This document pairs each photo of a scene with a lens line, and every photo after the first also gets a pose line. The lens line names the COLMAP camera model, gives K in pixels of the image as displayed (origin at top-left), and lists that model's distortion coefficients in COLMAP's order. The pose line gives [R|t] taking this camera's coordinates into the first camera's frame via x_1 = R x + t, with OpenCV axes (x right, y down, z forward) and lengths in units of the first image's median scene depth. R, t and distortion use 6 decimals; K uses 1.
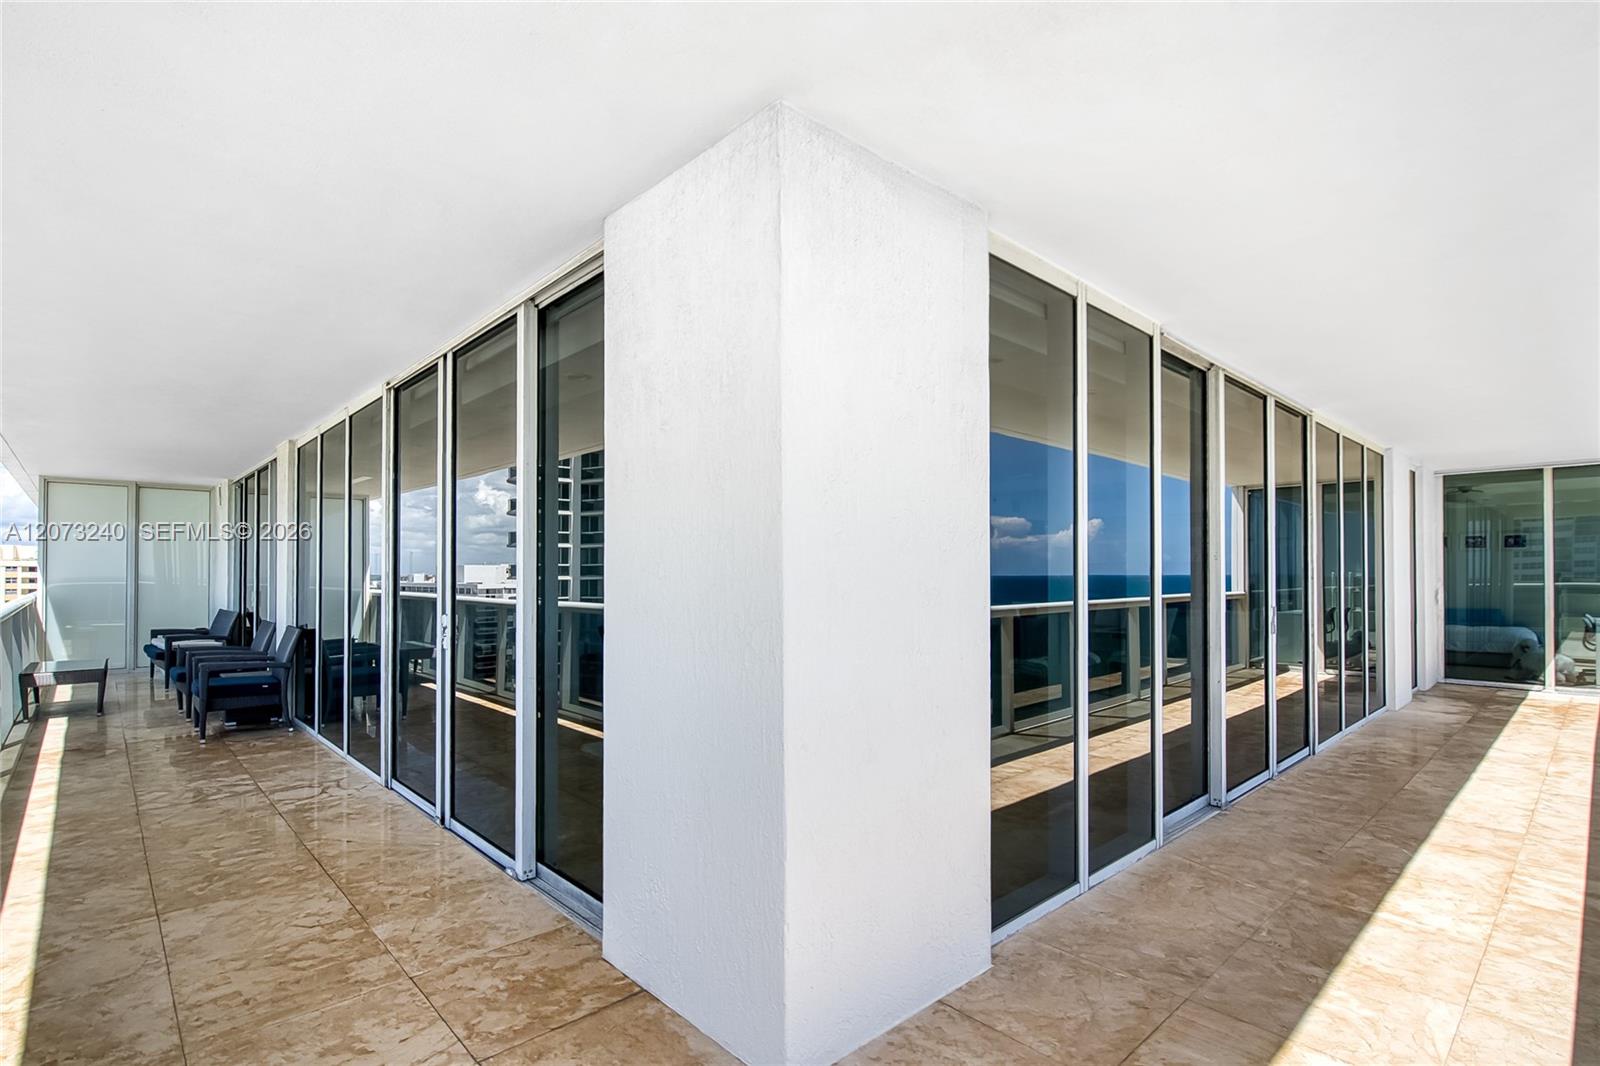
lens RADIAL K [[756.9, 0, 792.0], [0, 756.9, 576.1], [0, 0, 1]] dist [0.000928, 0.000293]
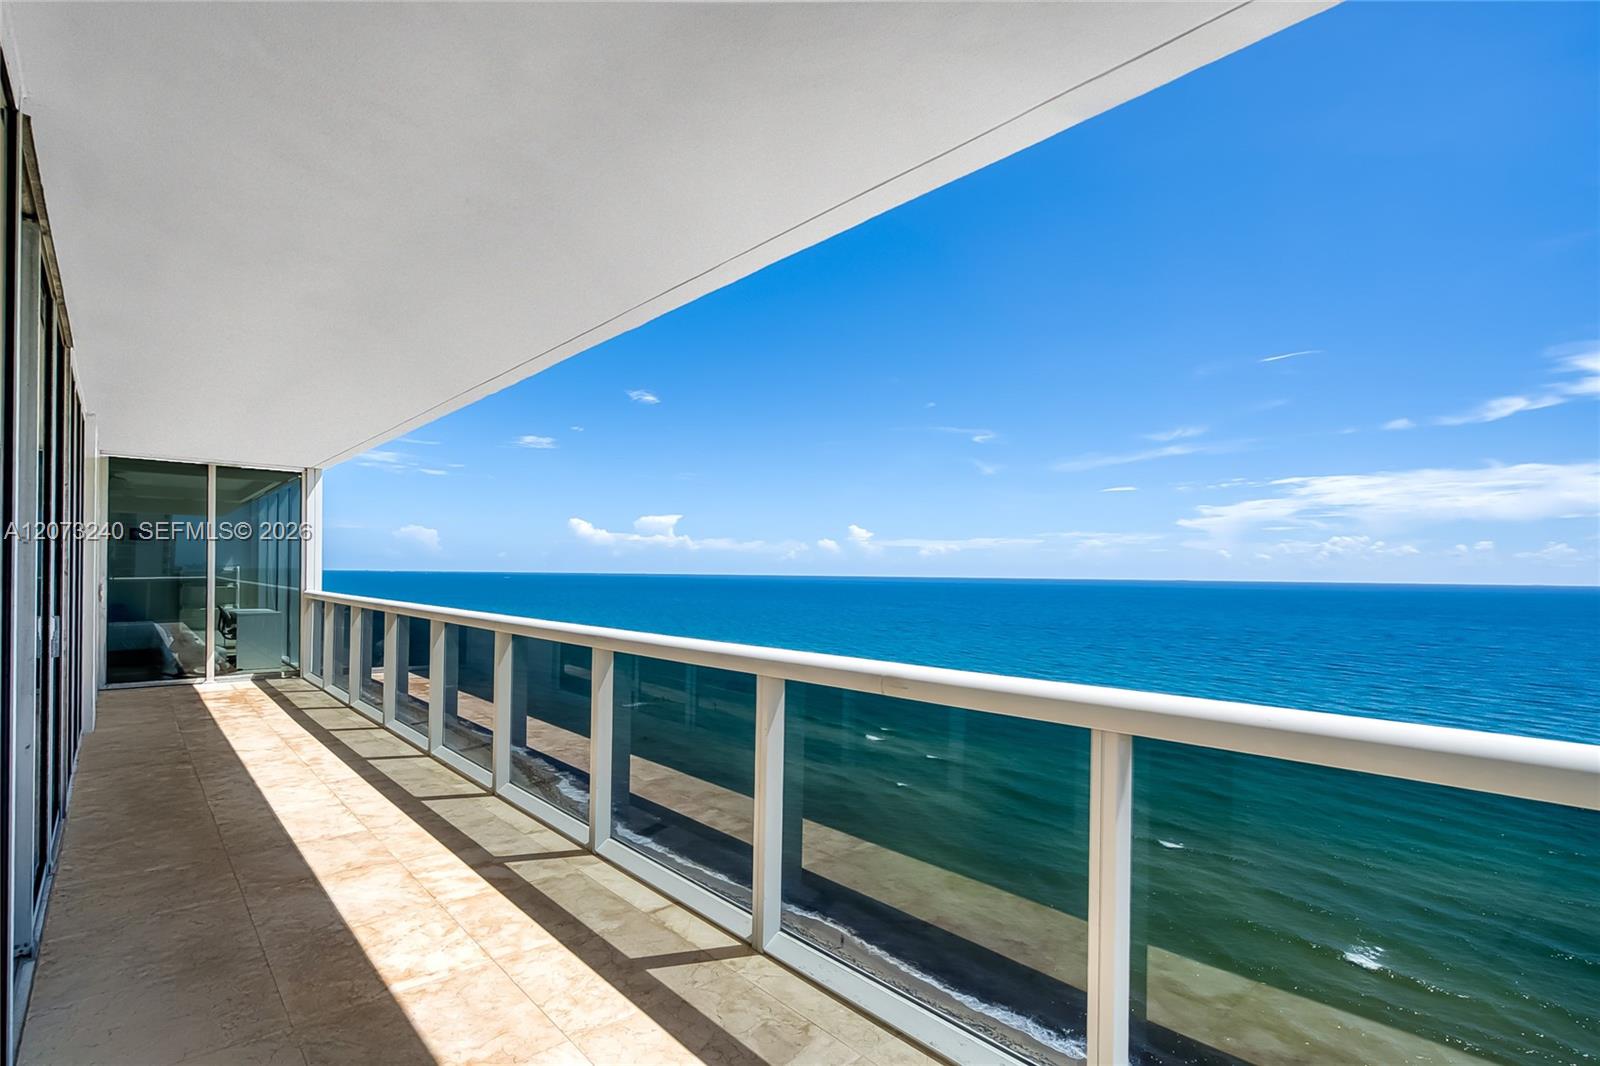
lens RADIAL K [[756.9, 0, 792.0], [0, 756.9, 576.1], [0, 0, 1]] dist [0.000928, 0.000293]
pose [[0.026897, 0.002707, 0.999635, -0.020615], [-0.013306, 0.999909, -0.002350, -0.001140], [-0.999550, -0.013238, 0.026931, 0.409288]]
